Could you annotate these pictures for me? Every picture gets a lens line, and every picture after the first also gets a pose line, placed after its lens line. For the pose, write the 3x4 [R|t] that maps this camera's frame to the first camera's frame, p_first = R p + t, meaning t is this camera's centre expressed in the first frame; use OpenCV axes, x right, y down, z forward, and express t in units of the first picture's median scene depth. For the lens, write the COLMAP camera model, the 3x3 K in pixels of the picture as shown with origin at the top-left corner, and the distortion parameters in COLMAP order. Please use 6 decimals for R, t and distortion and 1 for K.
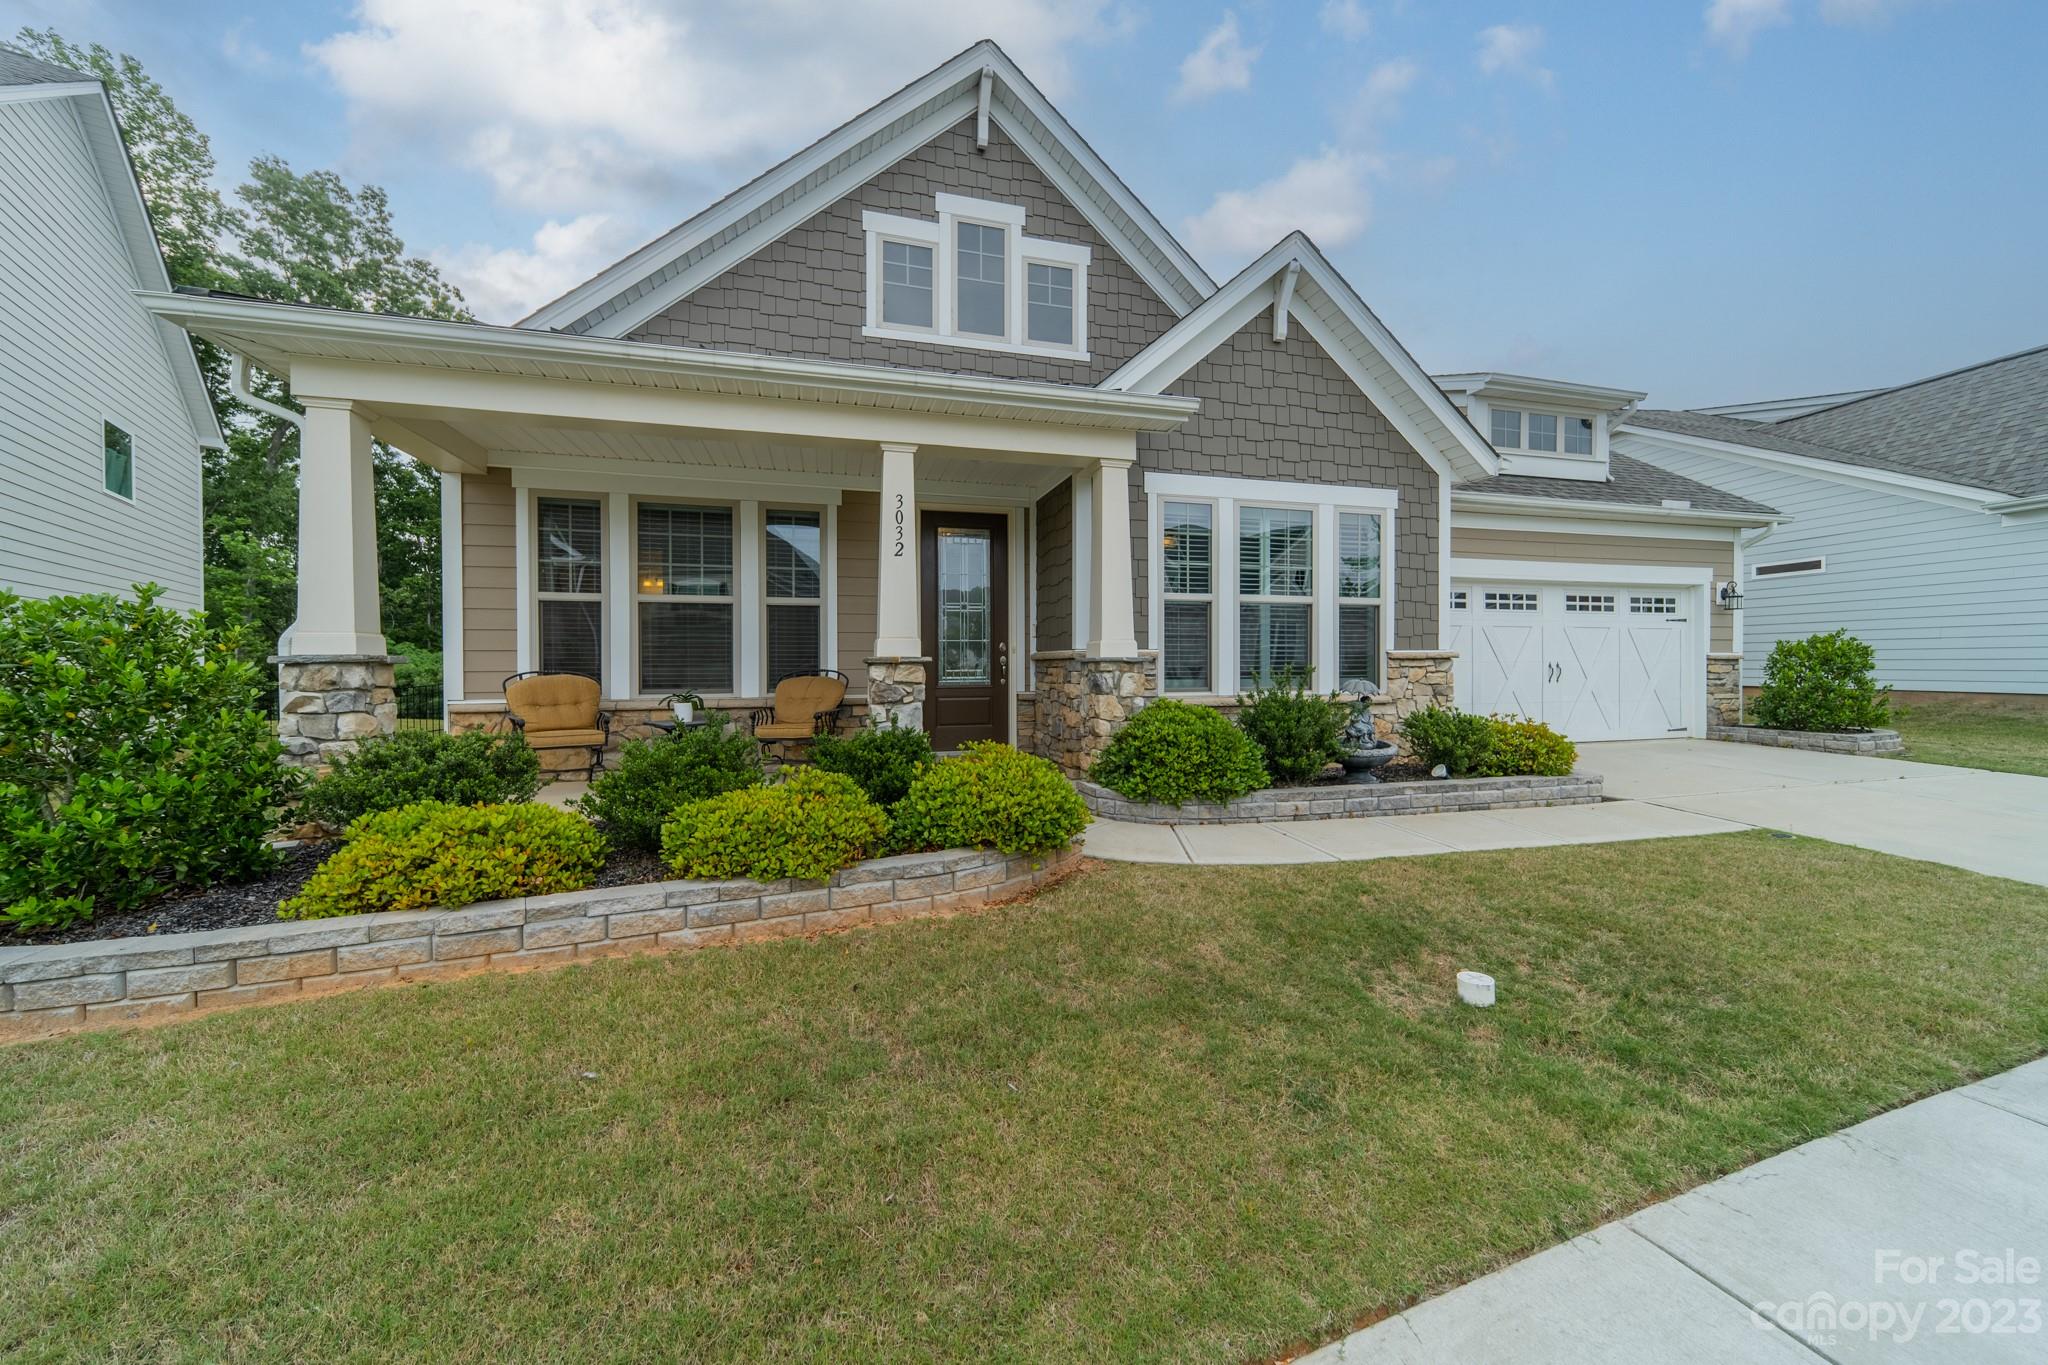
lens RADIAL K [[732.4, 0, 1018.2], [0, 732.4, 677.8], [0, 0, 1]] dist [0.008511, -0.000295]
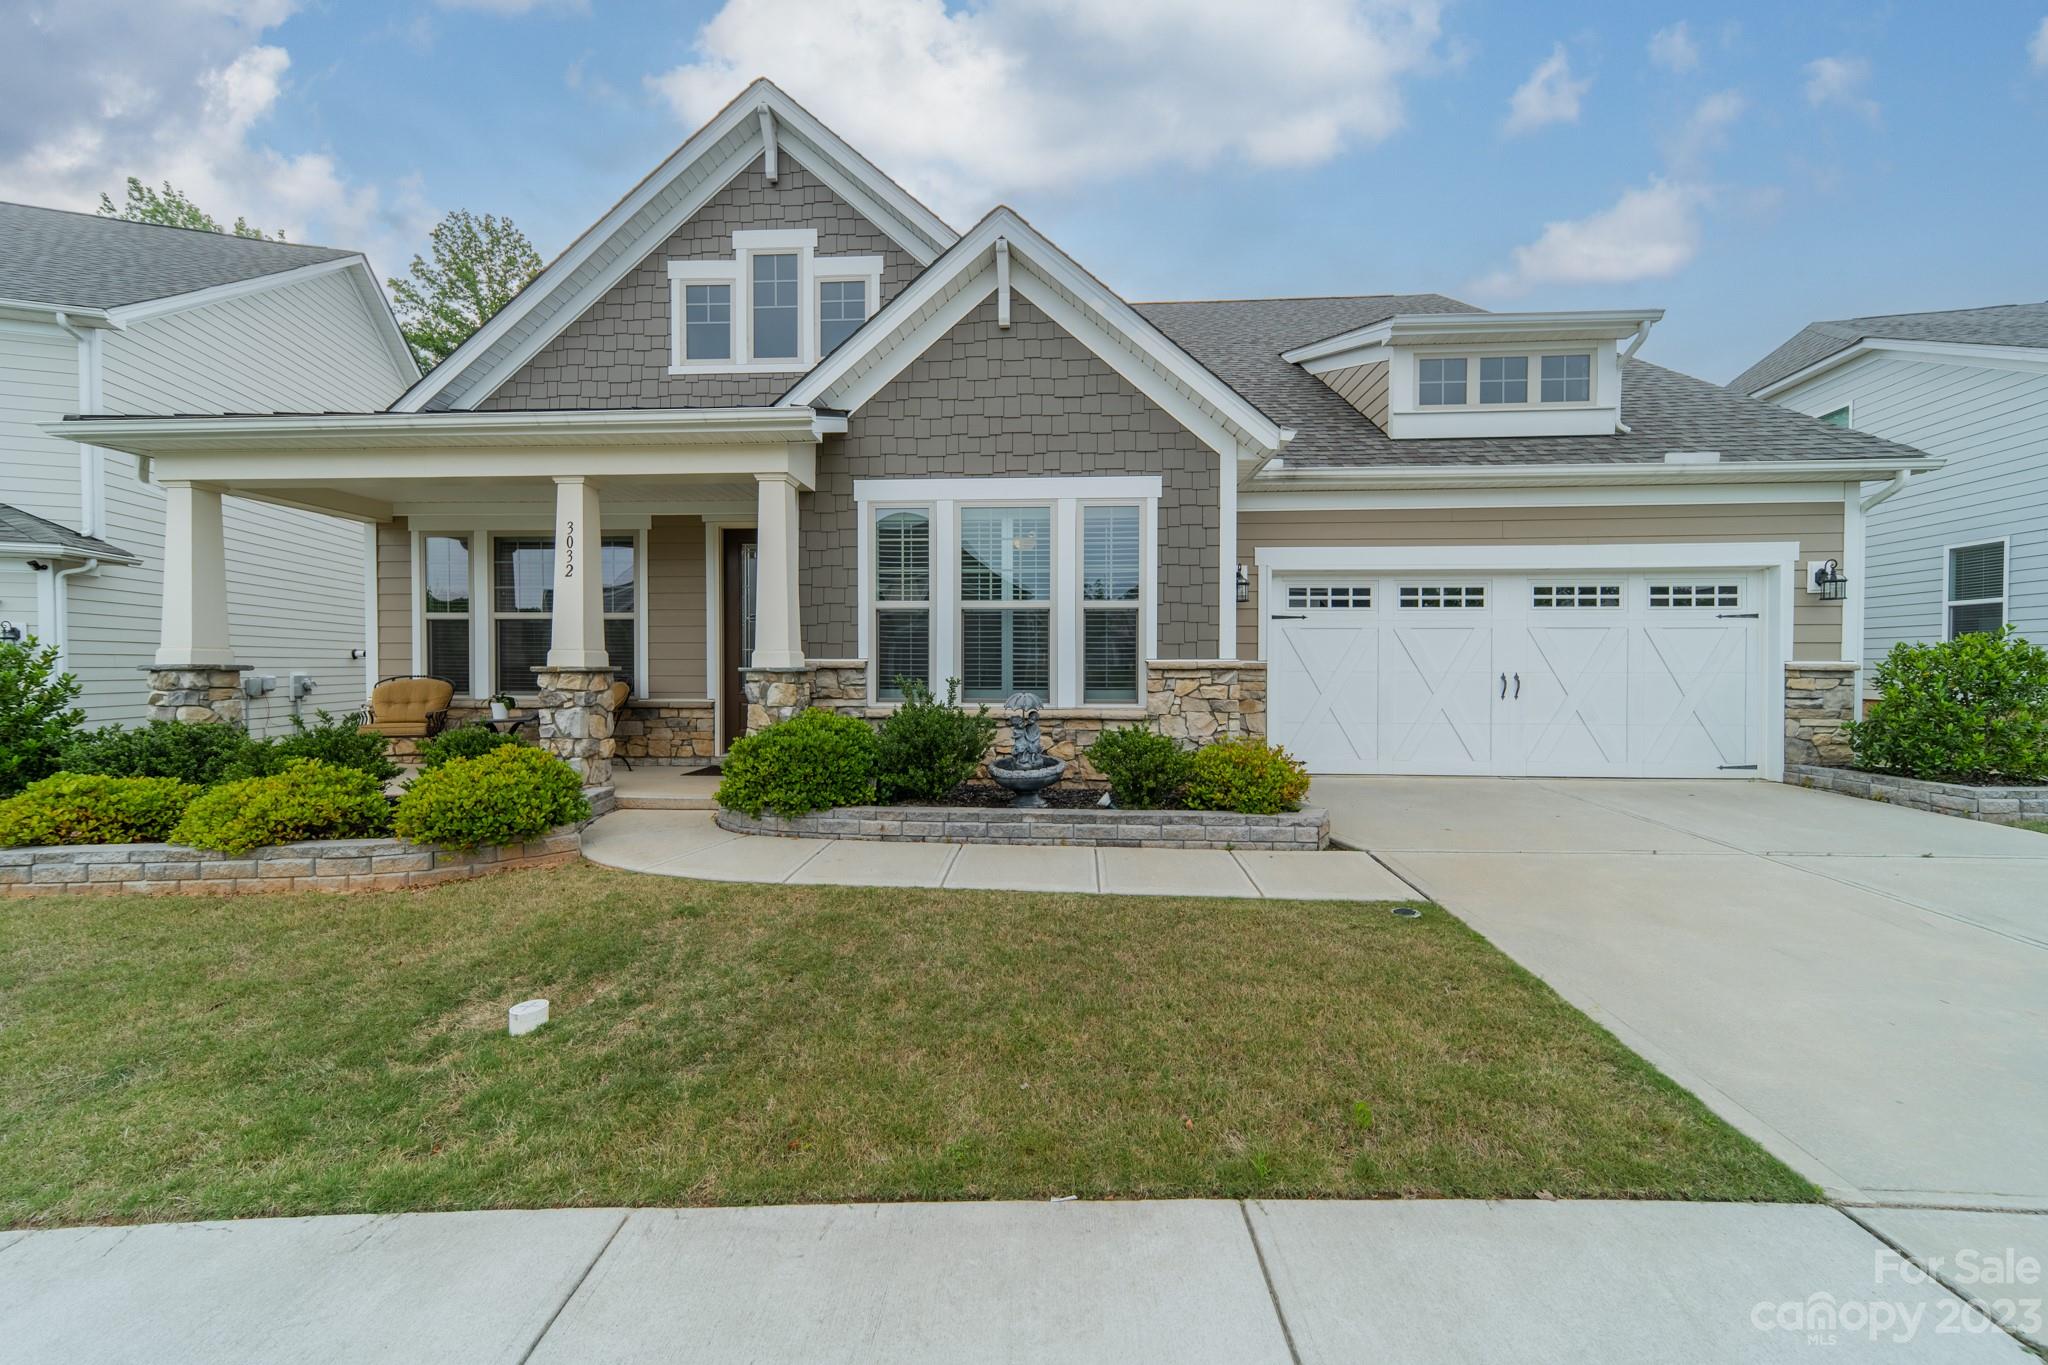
lens RADIAL K [[732.4, 0, 1020.4], [0, 732.4, 680.3], [0, 0, 1]] dist [0.008511, -0.000295]
pose [[0.946106, 0.010811, -0.323678, 0.656057], [-0.010577, 0.999941, 0.002480, -0.013358], [0.323686, 0.001078, 0.946164, 0.123699]]
